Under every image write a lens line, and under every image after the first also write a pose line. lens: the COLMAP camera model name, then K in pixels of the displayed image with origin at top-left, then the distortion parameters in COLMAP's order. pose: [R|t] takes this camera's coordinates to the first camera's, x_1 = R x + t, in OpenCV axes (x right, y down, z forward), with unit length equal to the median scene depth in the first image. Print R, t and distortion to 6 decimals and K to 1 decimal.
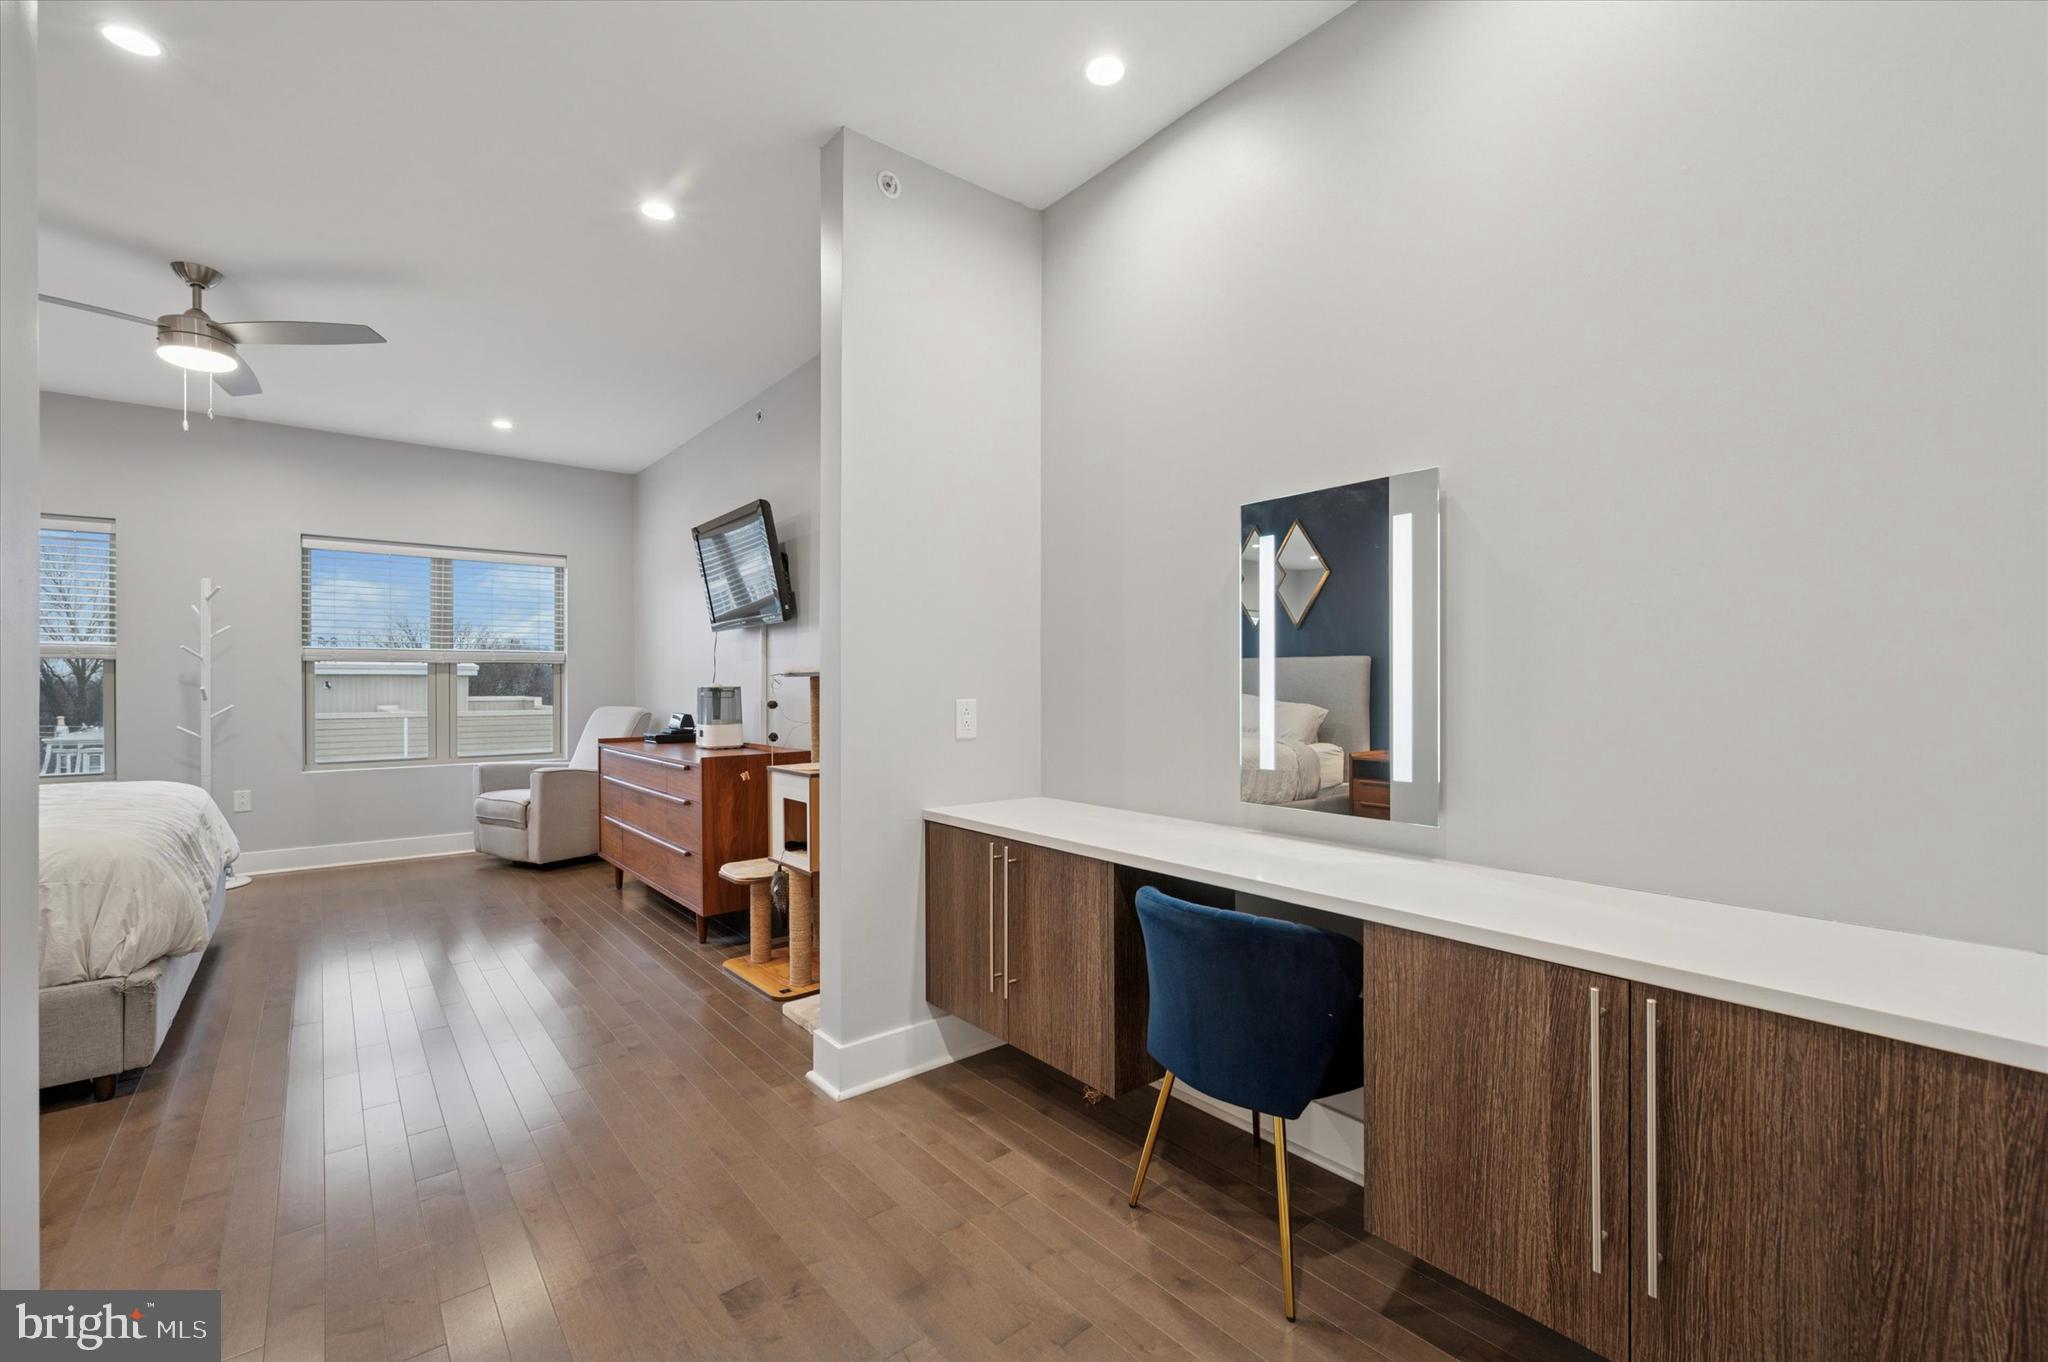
lens RADIAL K [[817.6, 0, 1024.0], [0, 817.6, 681.0], [0, 0, 1]] dist [0.000699, 0.000160]
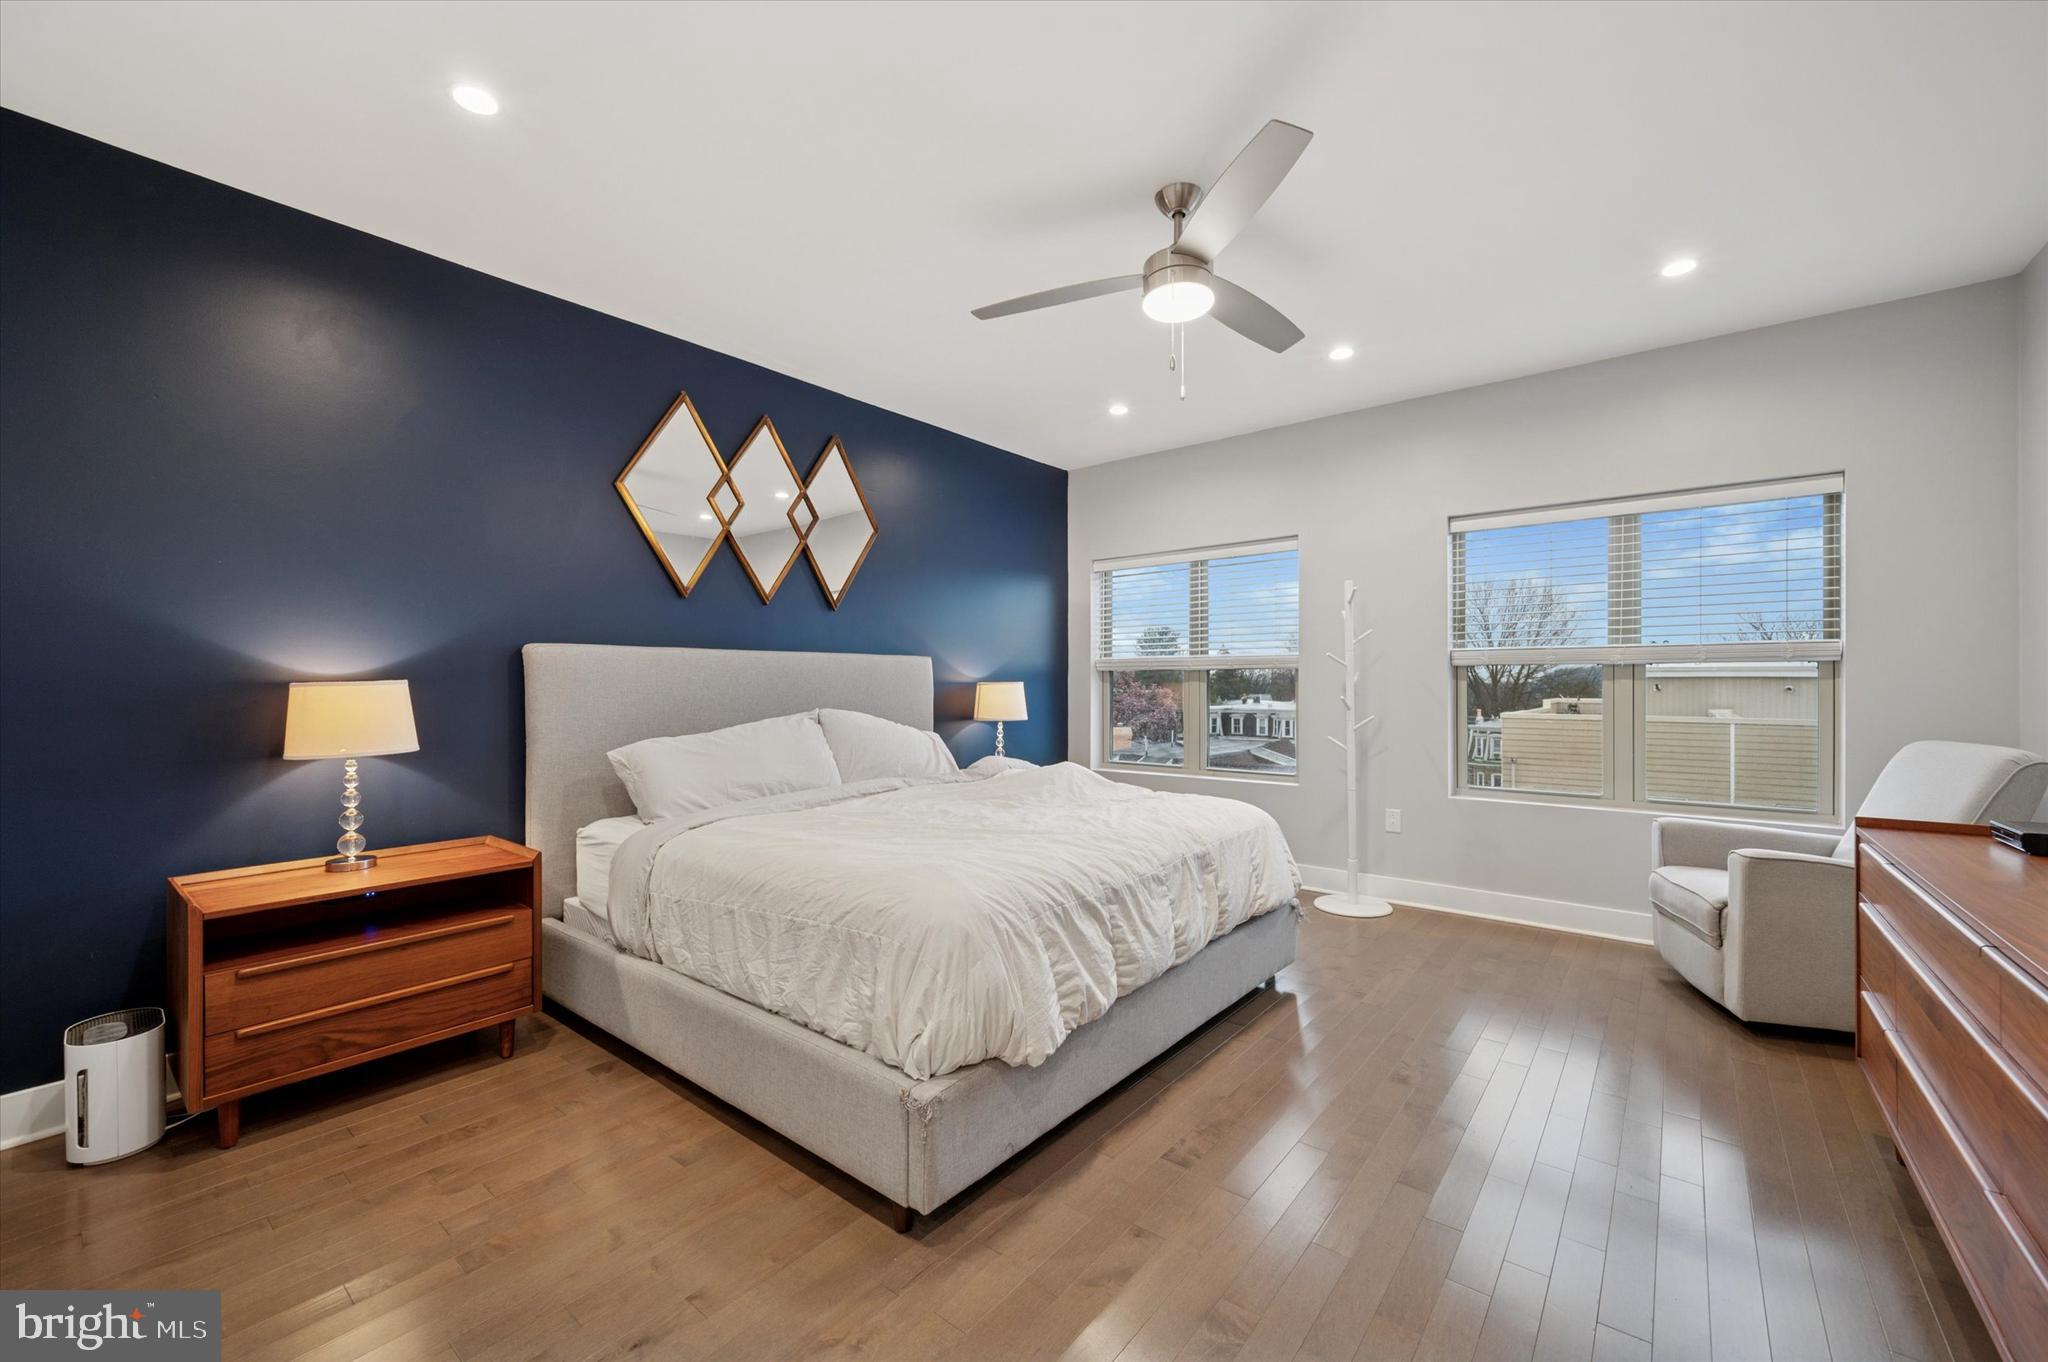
lens RADIAL K [[817.6, 0, 1024.0], [0, 817.6, 681.0], [0, 0, 1]] dist [0.000699, 0.000160]
pose [[0.195437, -0.002182, -0.980714, -0.136077], [-0.000677, 0.999997, -0.002360, -0.006361], [0.980716, 0.001125, 0.195435, 0.398230]]
